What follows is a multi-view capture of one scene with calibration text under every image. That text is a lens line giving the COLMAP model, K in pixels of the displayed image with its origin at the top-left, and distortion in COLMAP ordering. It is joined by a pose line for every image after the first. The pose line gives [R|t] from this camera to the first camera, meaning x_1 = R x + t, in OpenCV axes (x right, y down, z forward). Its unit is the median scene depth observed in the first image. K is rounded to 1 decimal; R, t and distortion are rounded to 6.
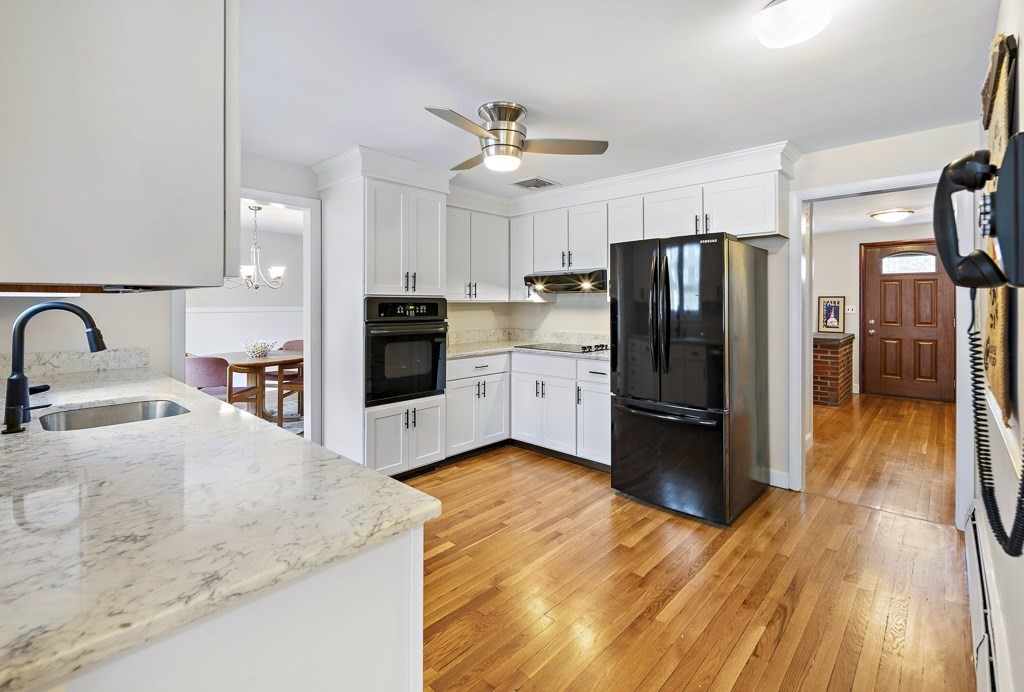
lens RADIAL K [[462.3, 0, 521.0], [0, 462.3, 306.6], [0, 0, 1]] dist [0.004186, -0.002744]
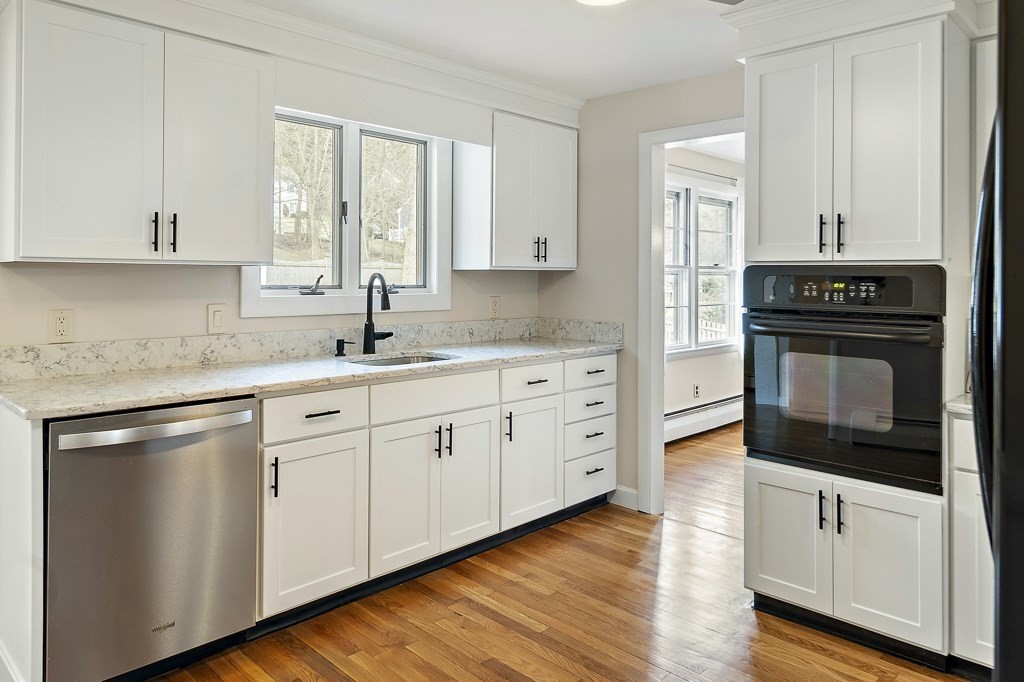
lens RADIAL K [[695.3, 0, 519.8], [0, 695.3, 276.2], [0, 0, 1]] dist [0.007908, -0.003650]
pose [[-0.023088, -0.001525, -0.999732, 0.488625], [-0.015815, 0.999874, -0.001160, -0.002057], [0.999608, 0.015784, -0.023109, 0.657091]]
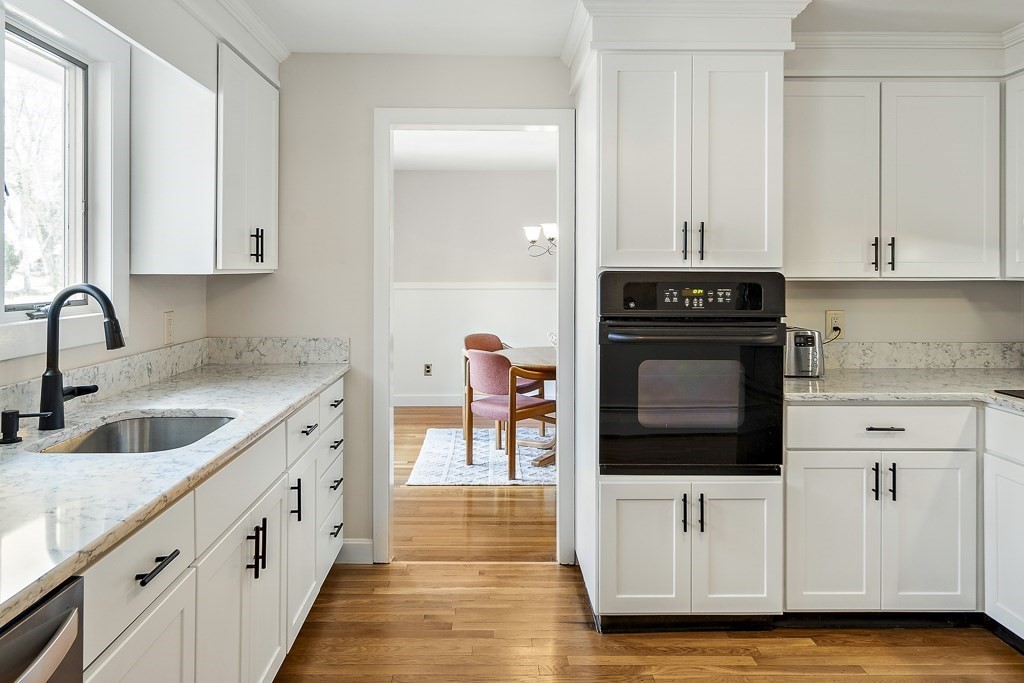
lens RADIAL K [[695.3, 0, 501.6], [0, 695.3, 274.4], [0, 0, 1]] dist [0.007908, -0.003650]
pose [[0.686134, 0.001781, -0.727473, 0.162149], [-0.008046, 0.999954, -0.005141, -0.011064], [0.727431, 0.009381, 0.686117, 0.314550]]
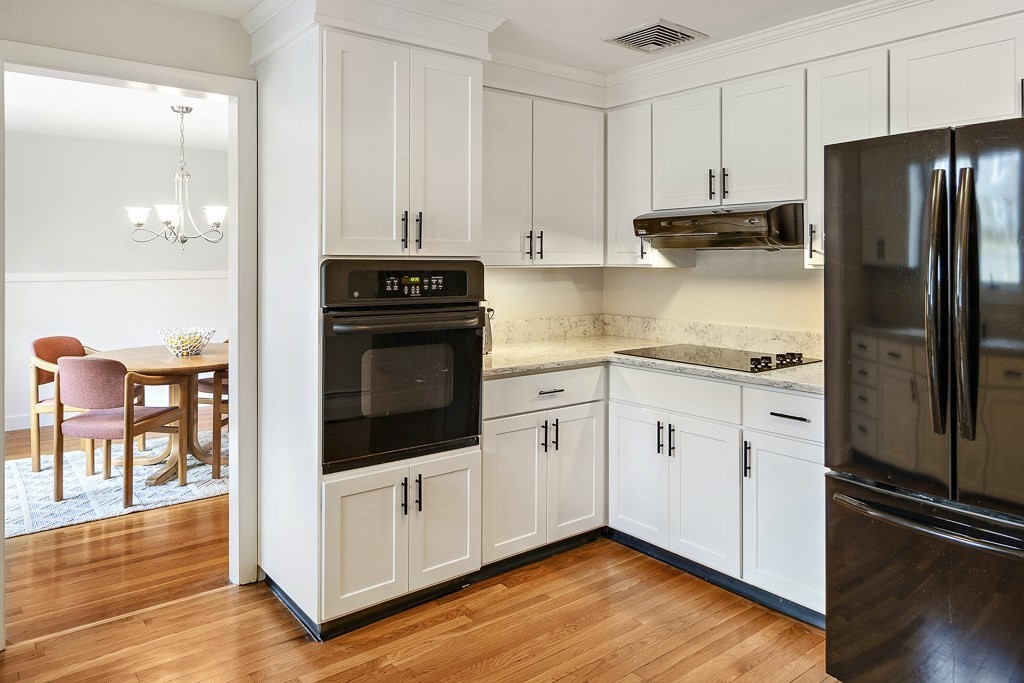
lens RADIAL K [[695.3, 0, 510.7], [0, 695.3, 265.1], [0, 0, 1]] dist [0.007908, -0.003650]
pose [[0.986989, 0.001366, -0.160782, -0.004520], [-0.001848, 0.999994, -0.002849, -0.012084], [0.160777, 0.003109, 0.986986, 0.239291]]
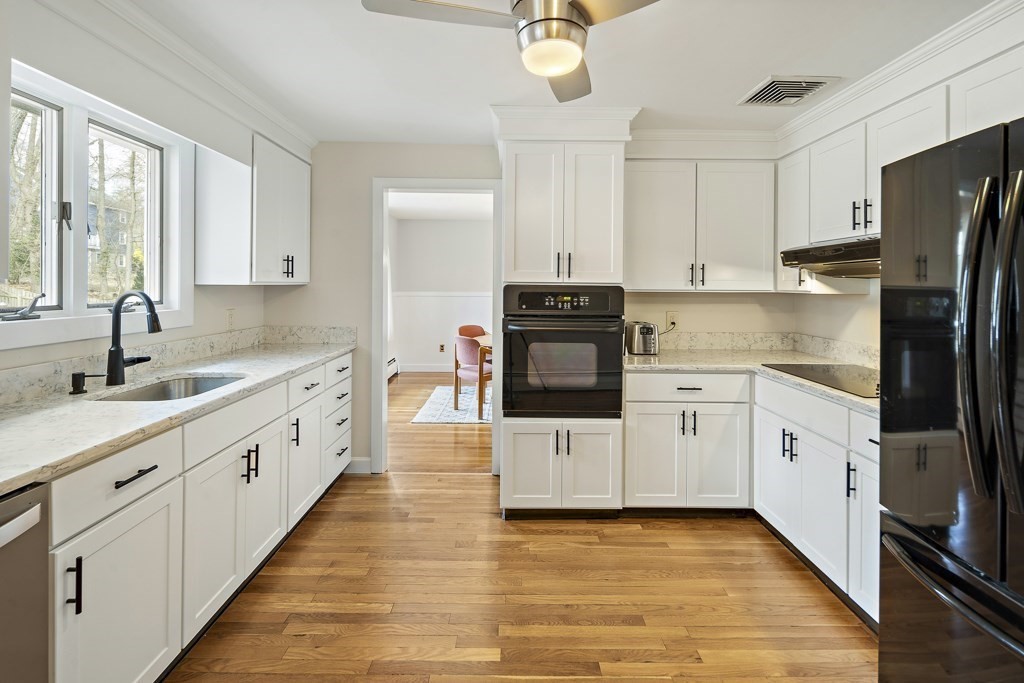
lens RADIAL K [[450.3, 0, 516.3], [0, 450.3, 287.8], [0, 0, 1]] dist [0.006219, -0.001588]
pose [[0.683319, 0.008307, -0.730073, 0.245437], [-0.014689, 0.999889, -0.002372, -0.012395], [0.729972, 0.012345, 0.683366, 0.410019]]
